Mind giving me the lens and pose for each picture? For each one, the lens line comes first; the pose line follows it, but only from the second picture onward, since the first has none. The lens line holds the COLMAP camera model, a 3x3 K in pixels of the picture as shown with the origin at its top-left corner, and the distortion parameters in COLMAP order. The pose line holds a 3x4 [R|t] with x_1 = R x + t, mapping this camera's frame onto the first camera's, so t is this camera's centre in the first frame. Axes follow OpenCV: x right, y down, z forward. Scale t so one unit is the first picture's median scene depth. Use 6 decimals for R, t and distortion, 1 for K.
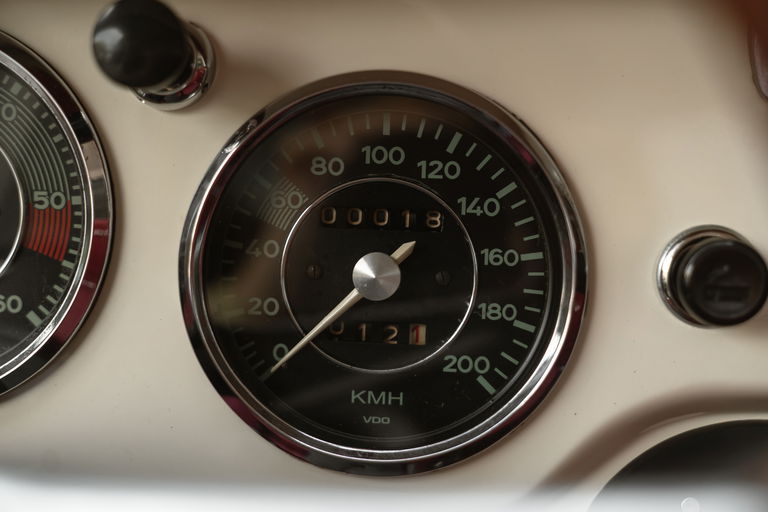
lens RADIAL K [[1070.1, 0, 385.0], [0, 1070.1, 256.2], [0, 0, 1]] dist [0.010782, 0.000000]
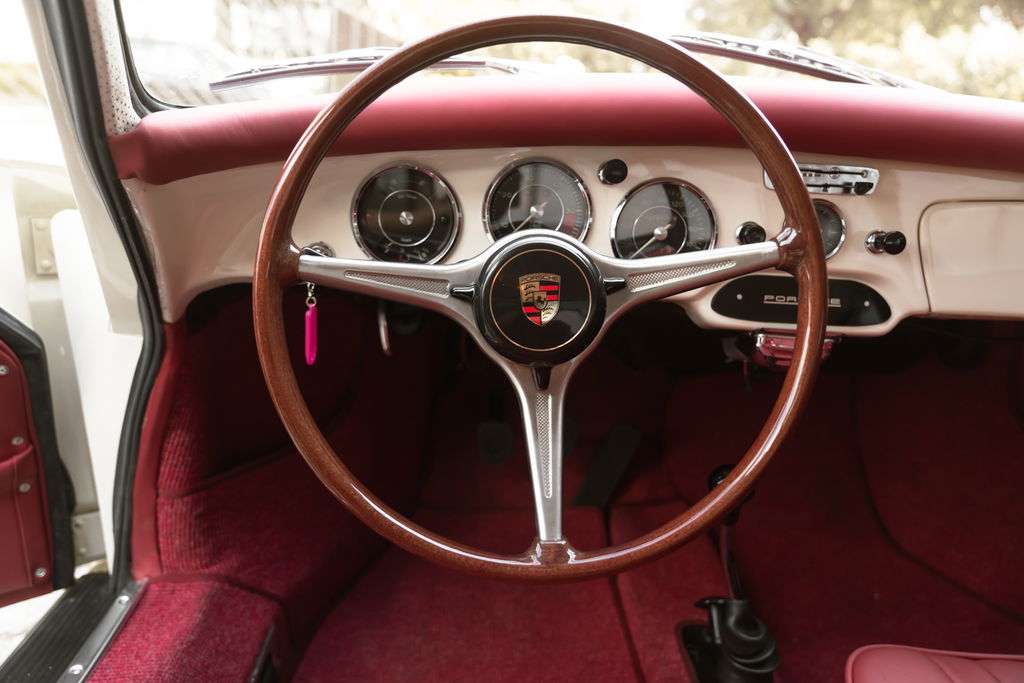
lens RADIAL K [[712.2, 0, 519.9], [0, 712.2, 334.8], [0, 0, 1]] dist [-0.013788, 0.018435]
pose [[0.996676, 0.005872, 0.081252, -0.672441], [-0.017891, 0.988827, 0.147991, 0.009155], [-0.079475, -0.148953, 0.985645, -1.396314]]
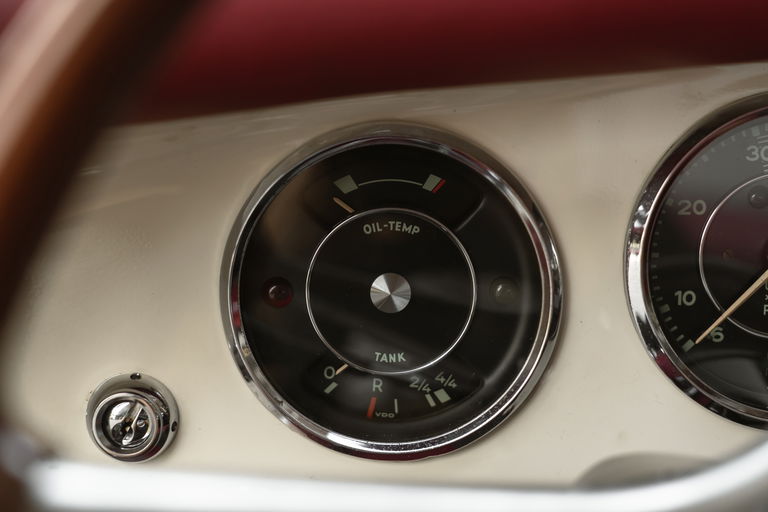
lens RADIAL K [[1070.1, 0, 387.1], [0, 1070.1, 254.3], [0, 0, 1]] dist [0.010782, 0.000000]
pose [[0.999303, -0.027954, 0.024737, -0.888083], [0.026411, 0.997809, 0.060662, -0.128146], [-0.026379, -0.059967, 0.997852, -0.142195]]
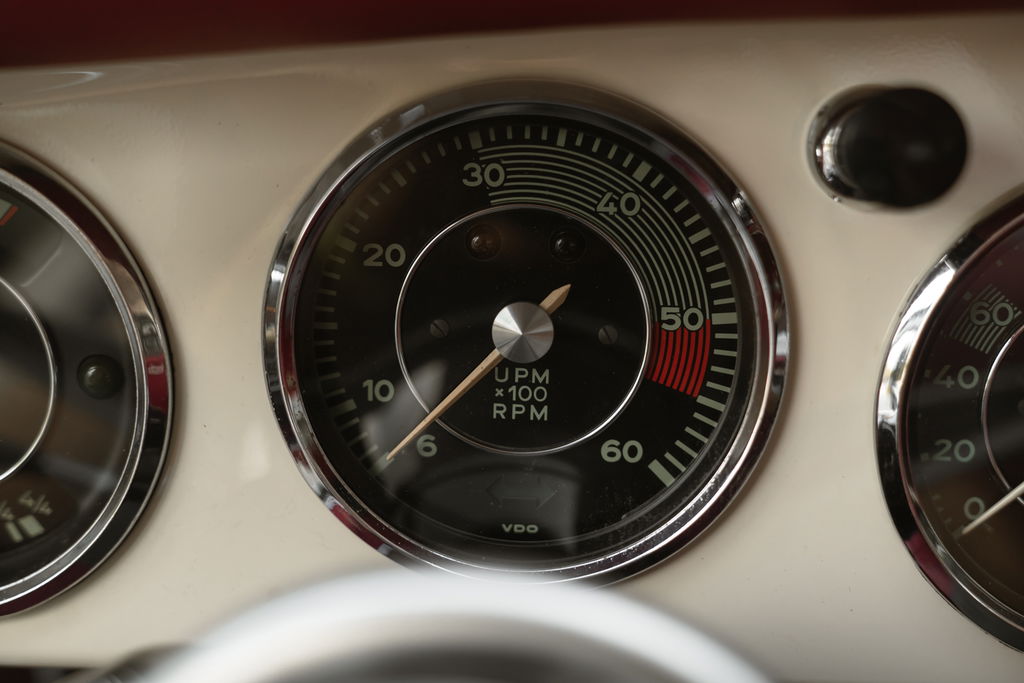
lens RADIAL K [[1426.8, 0, 513.4], [0, 1426.8, 338.4], [0, 0, 1]] dist [0.010782, 0.000000]
pose [[0.999932, -0.011672, -0.000551, -0.434121], [0.011639, 0.990779, 0.134986, -0.177515], [-0.001029, -0.134983, 0.990847, -0.008918]]
